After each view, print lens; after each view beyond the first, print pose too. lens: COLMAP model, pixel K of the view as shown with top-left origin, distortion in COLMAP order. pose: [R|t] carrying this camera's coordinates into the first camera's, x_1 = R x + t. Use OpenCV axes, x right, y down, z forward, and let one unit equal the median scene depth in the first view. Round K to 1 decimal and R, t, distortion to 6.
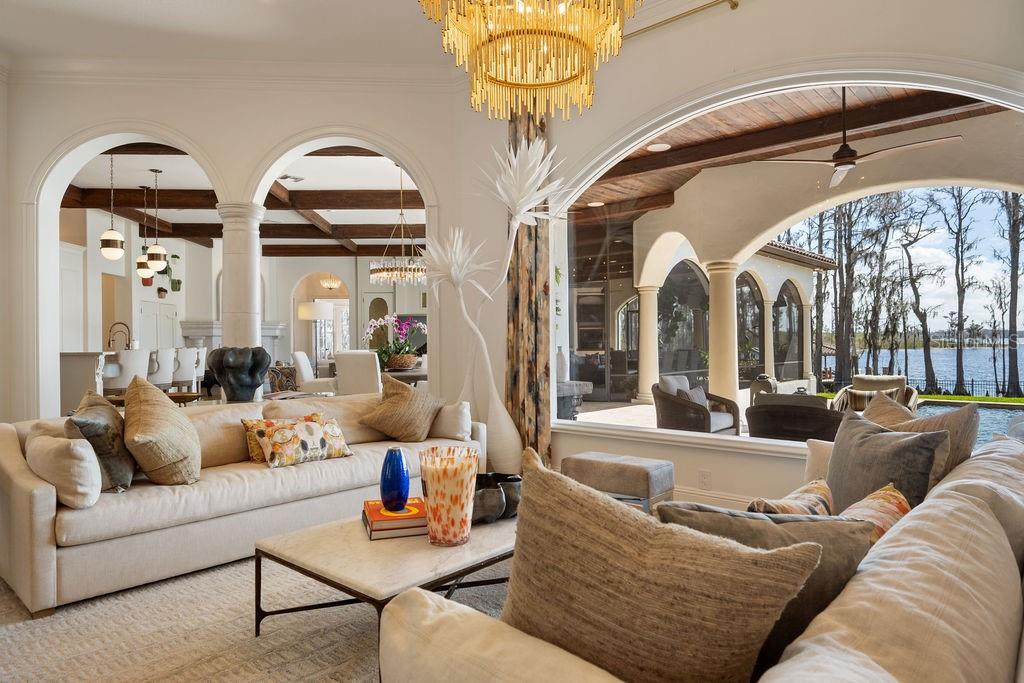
lens RADIAL K [[632.9, 0, 510.7], [0, 632.9, 339.0], [0, 0, 1]] dist [-0.002822, 0.001903]
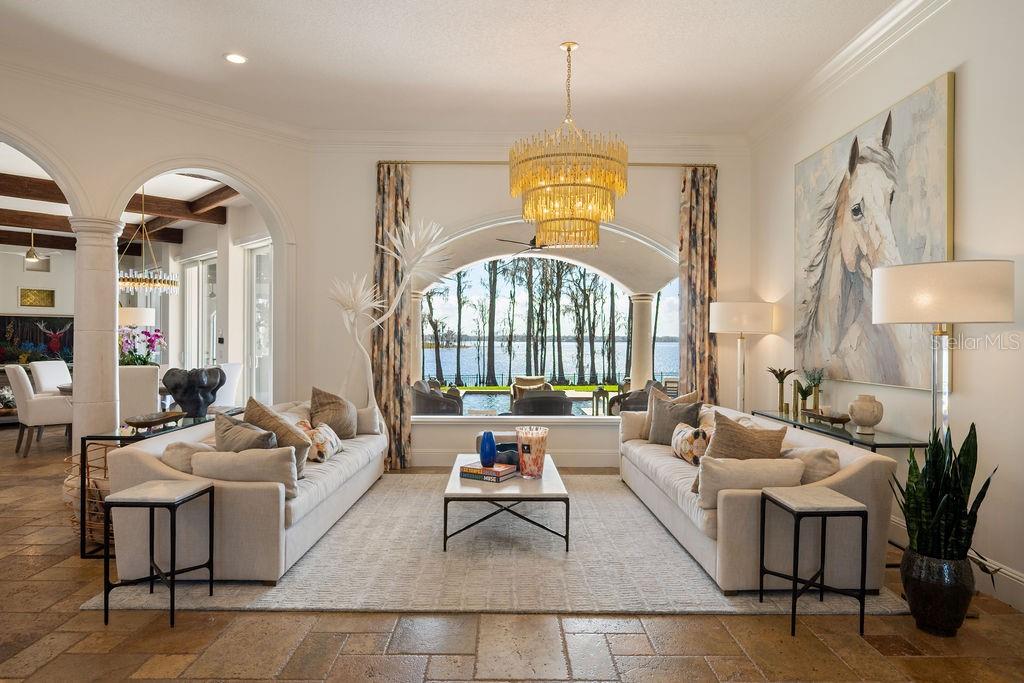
lens RADIAL K [[605.4, 0, 509.9], [0, 605.4, 342.8], [0, 0, 1]] dist [-0.010055, -0.001494]
pose [[0.743553, 0.010768, 0.668590, -0.239412], [-0.014524, 0.999895, 0.000050, -0.013003], [-0.668519, -0.009748, 0.743631, -0.049085]]
